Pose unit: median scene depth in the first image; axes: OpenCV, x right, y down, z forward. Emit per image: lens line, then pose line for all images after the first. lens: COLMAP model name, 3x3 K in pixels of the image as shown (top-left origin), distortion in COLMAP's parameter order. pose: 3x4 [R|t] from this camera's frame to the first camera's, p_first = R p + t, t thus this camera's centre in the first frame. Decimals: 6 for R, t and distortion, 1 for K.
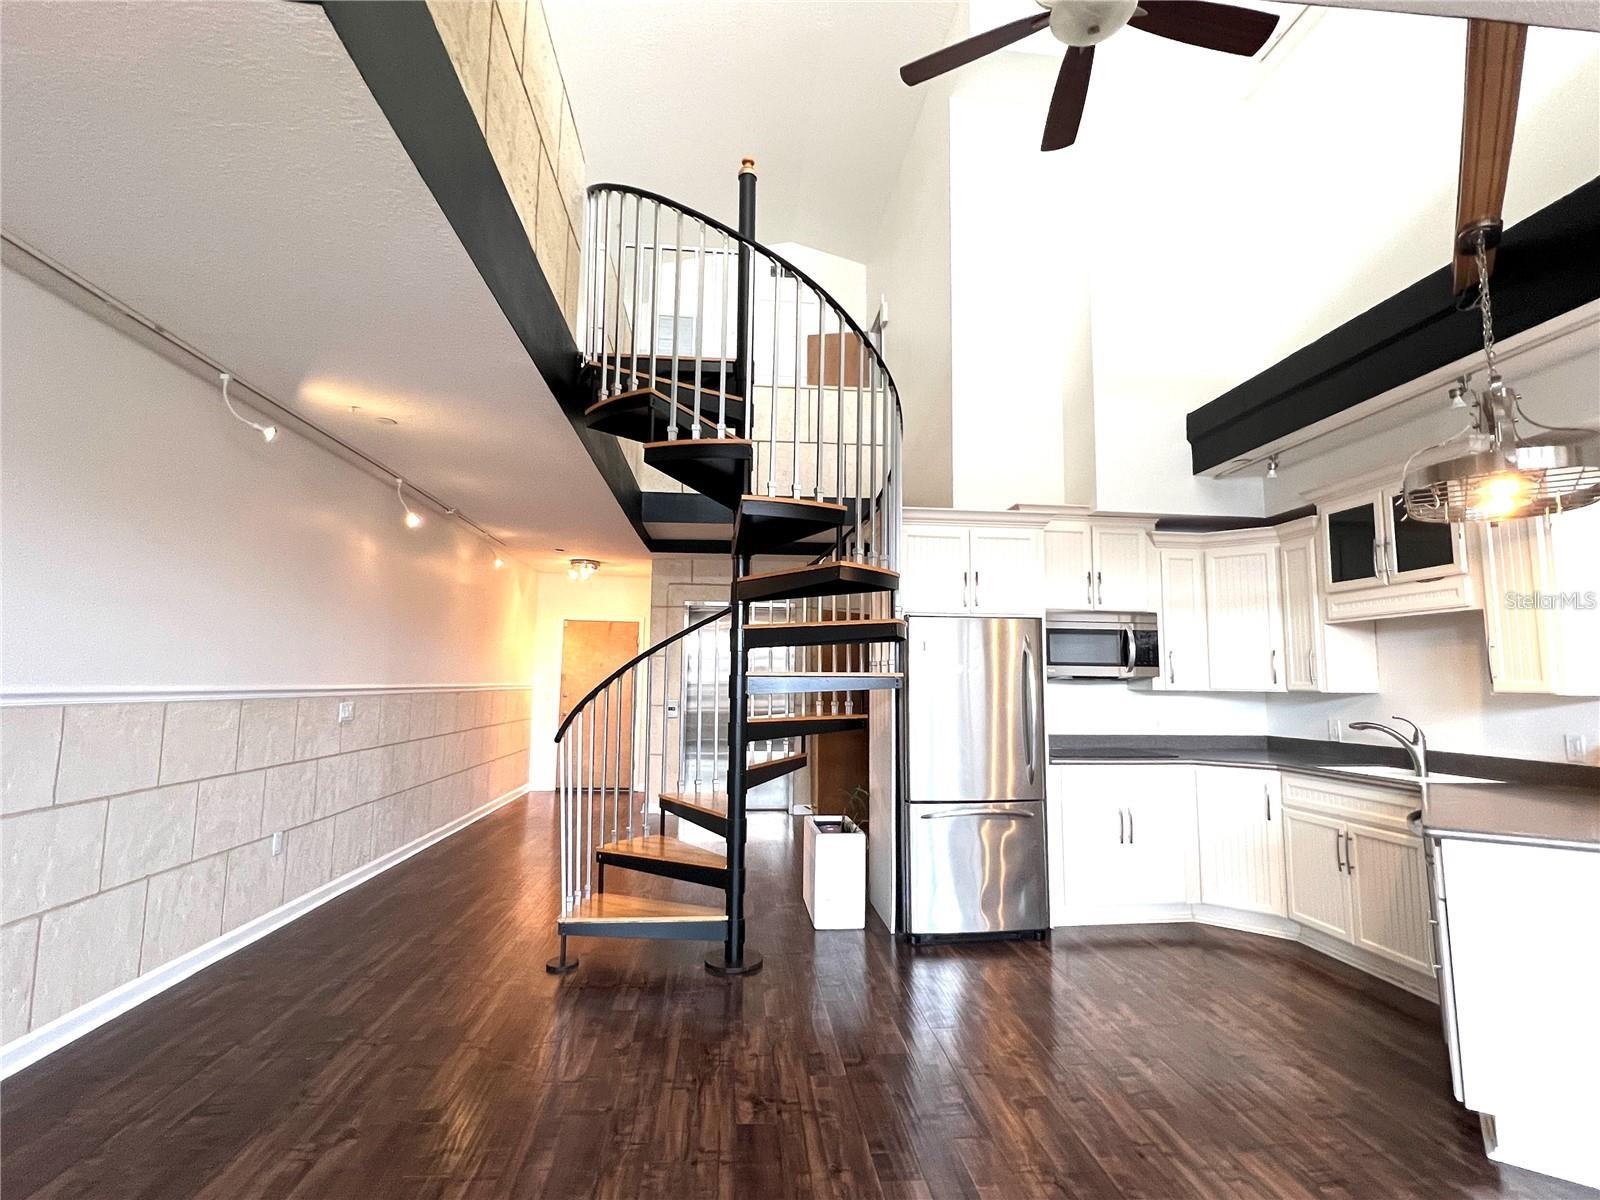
lens RADIAL K [[767.2, 0, 804.4], [0, 767.2, 600.7], [0, 0, 1]] dist [-0.003007, 0.001231]
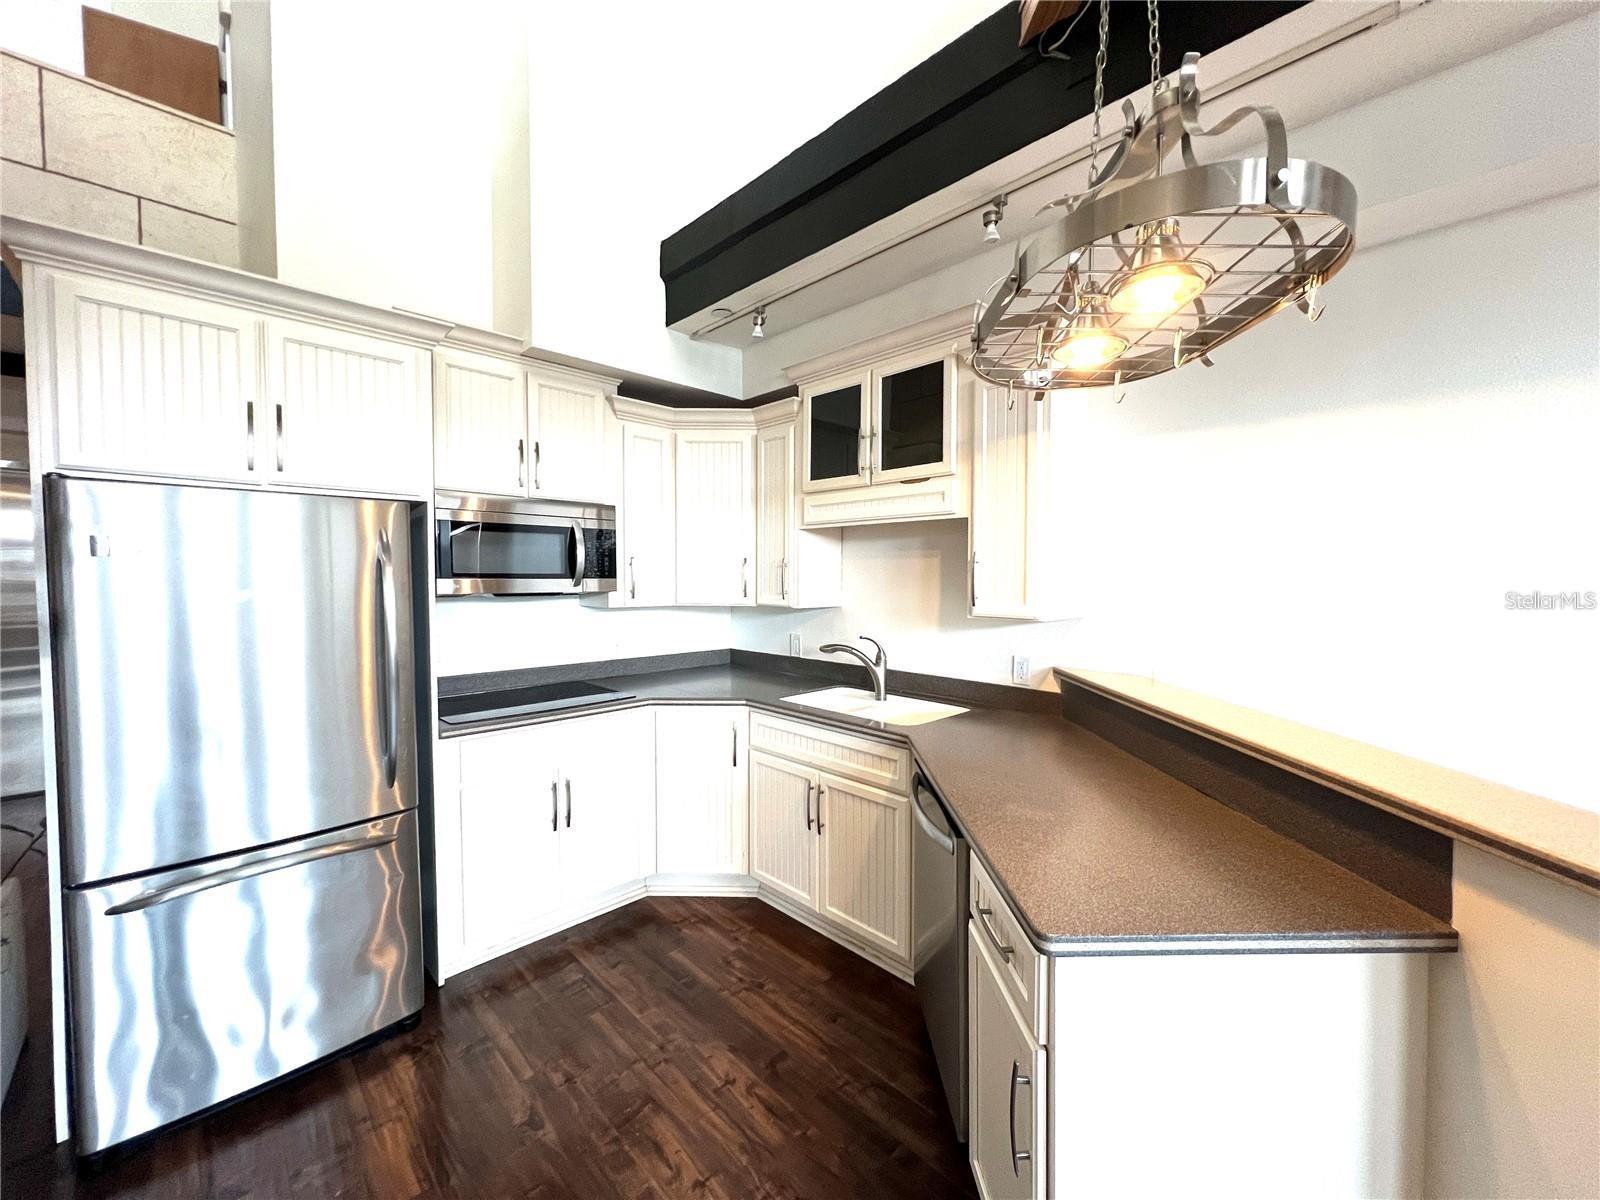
lens RADIAL K [[640.4, 0, 798.3], [0, 640.4, 598.4], [0, 0, 1]] dist [0.001935, -0.000031]
pose [[0.784829, -0.032491, 0.618860, 0.241969], [-0.059748, 0.990005, 0.127748, 0.016629], [-0.616826, -0.137236, 0.775043, 0.452298]]
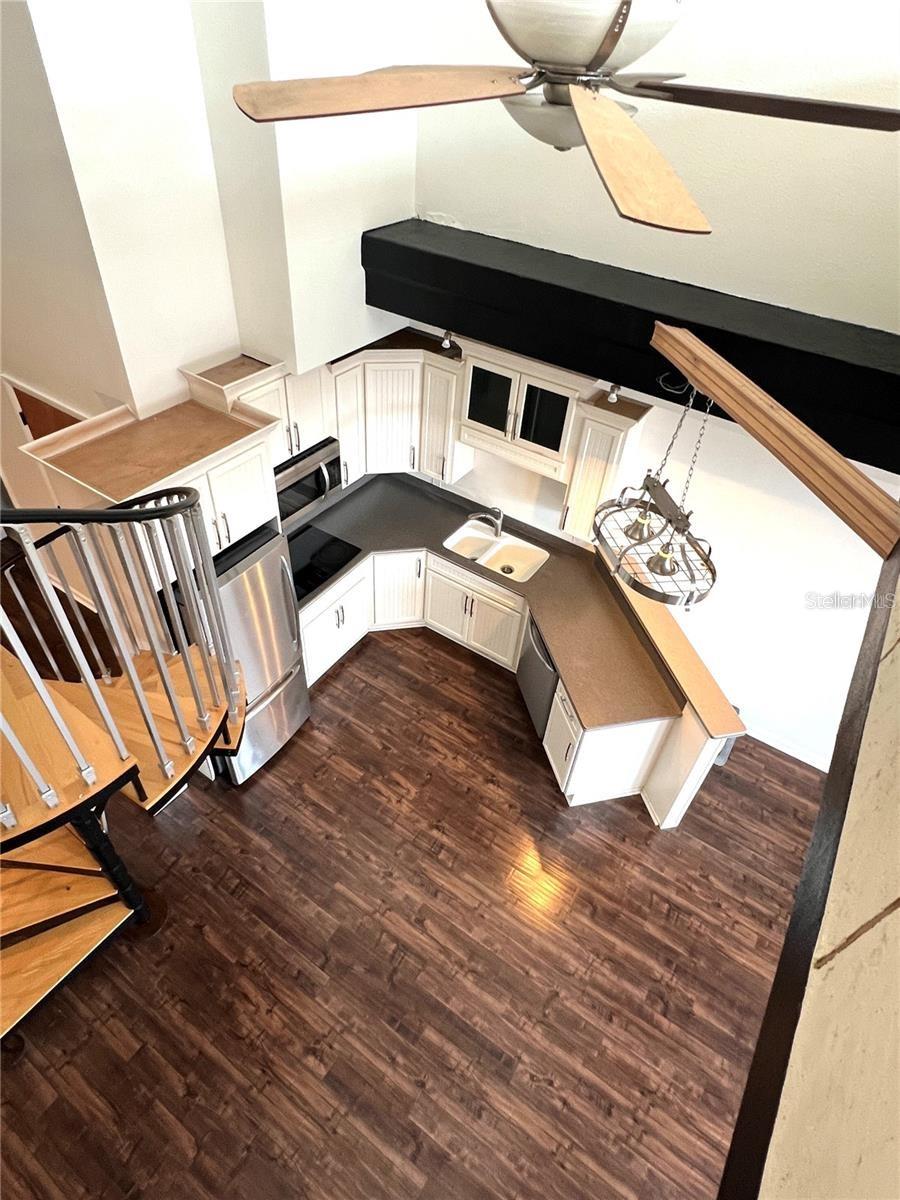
lens RADIAL K [[657.0, 0, 447.9], [0, 657.0, 597.7], [0, 0, 1]] dist [-0.000766, 0.000354]
pose [[0.634530, -0.495995, 0.592757, -0.135760], [-0.137888, 0.681978, 0.718257, -0.615373], [-0.760499, -0.537490, 0.364343, 0.472146]]
